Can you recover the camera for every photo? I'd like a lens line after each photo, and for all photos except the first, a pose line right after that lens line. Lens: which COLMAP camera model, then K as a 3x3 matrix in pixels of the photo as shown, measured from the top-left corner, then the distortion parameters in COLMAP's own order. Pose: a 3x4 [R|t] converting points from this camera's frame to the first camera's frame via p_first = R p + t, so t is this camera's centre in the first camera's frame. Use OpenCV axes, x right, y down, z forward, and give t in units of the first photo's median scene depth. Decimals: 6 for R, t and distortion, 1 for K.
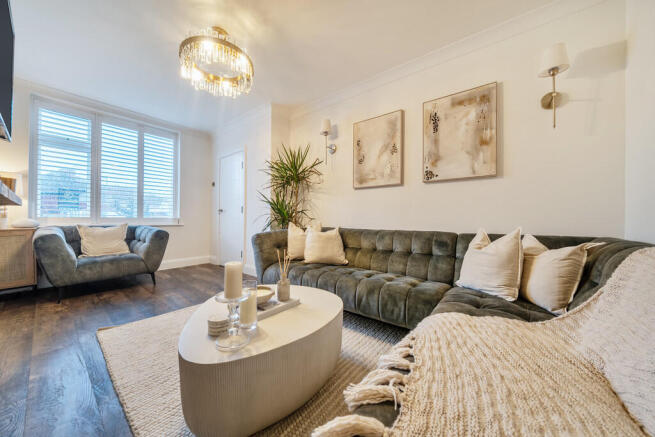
lens RADIAL K [[225.6, 0, 329.4], [0, 225.6, 218.2], [0, 0, 1]] dist [-0.002917, -0.000177]
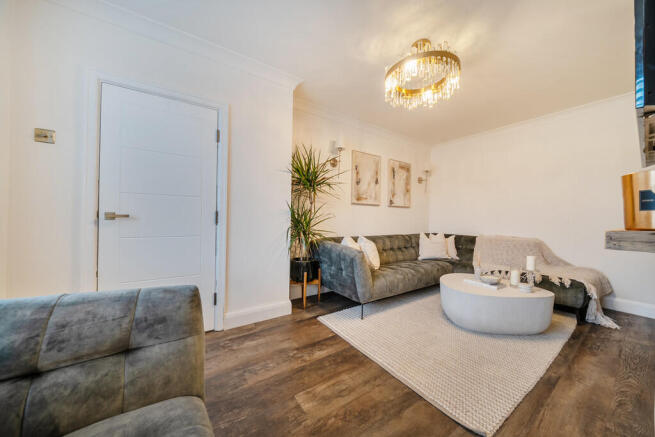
lens RADIAL K [[225.6, 0, 330.0], [0, 225.6, 218.8], [0, 0, 1]] dist [-0.002917, -0.000177]
pose [[0.289384, 0.009503, 0.957166, -1.347807], [-0.001225, 0.999954, -0.009557, -0.048232], [-0.957212, 0.001593, 0.289382, 0.956007]]
